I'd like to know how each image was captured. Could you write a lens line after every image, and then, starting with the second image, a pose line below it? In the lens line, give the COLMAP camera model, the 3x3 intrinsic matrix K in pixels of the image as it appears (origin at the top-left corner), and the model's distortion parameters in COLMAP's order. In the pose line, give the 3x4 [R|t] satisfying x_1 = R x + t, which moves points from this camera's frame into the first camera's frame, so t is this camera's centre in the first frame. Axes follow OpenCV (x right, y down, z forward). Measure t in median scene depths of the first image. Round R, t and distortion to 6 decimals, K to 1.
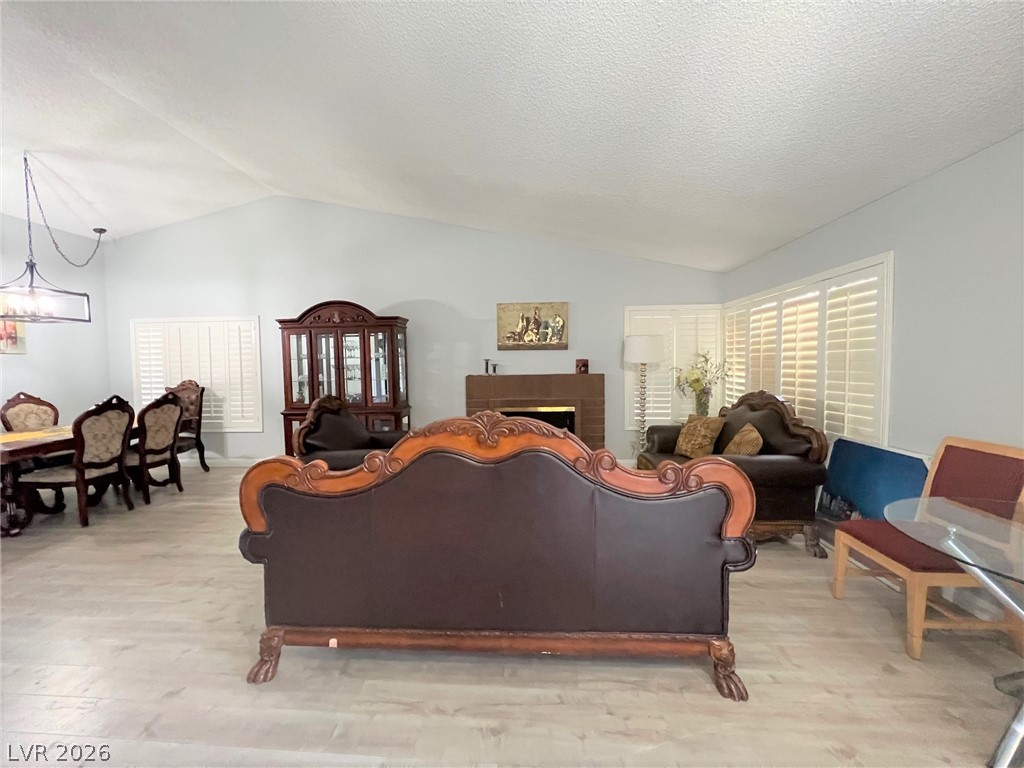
lens RADIAL K [[407.4, 0, 508.8], [0, 407.4, 379.6], [0, 0, 1]] dist [-0.001894, 0.001281]
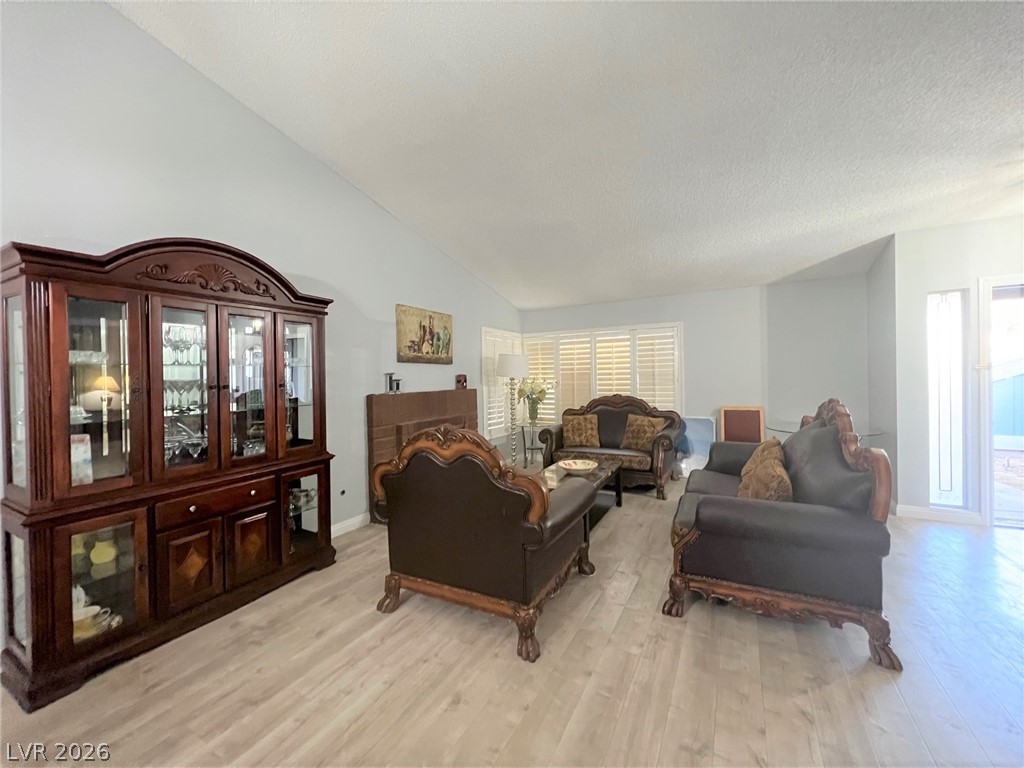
lens RADIAL K [[407.4, 0, 505.6], [0, 407.4, 381.4], [0, 0, 1]] dist [-0.001894, 0.001281]
pose [[0.424177, -0.001347, 0.905578, -0.670502], [0.051815, 0.998397, -0.022786, -0.005156], [-0.904095, 0.056588, 0.423567, 0.480377]]
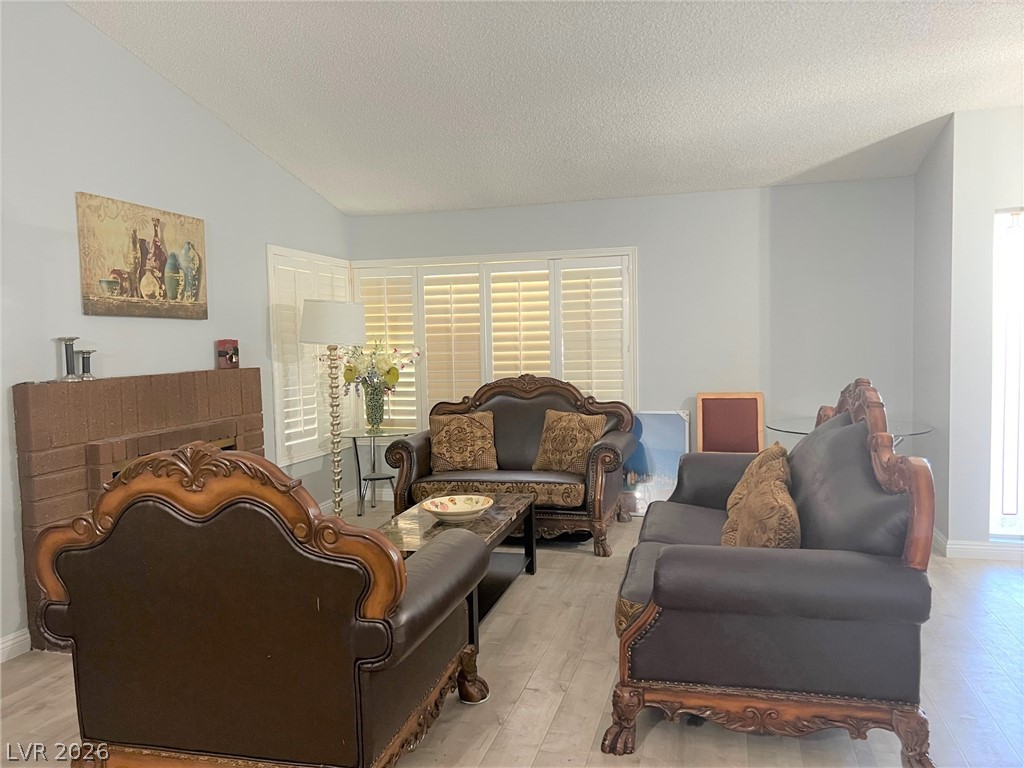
lens RADIAL K [[764.1, 0, 514.6], [0, 764.1, 387.8], [0, 0, 1]] dist [0.053809, -0.054874]
pose [[0.189062, -0.051976, 0.980589, -0.678114], [0.059652, 0.997362, 0.041364, -0.009397], [-0.980152, 0.050673, 0.191664, 0.474569]]
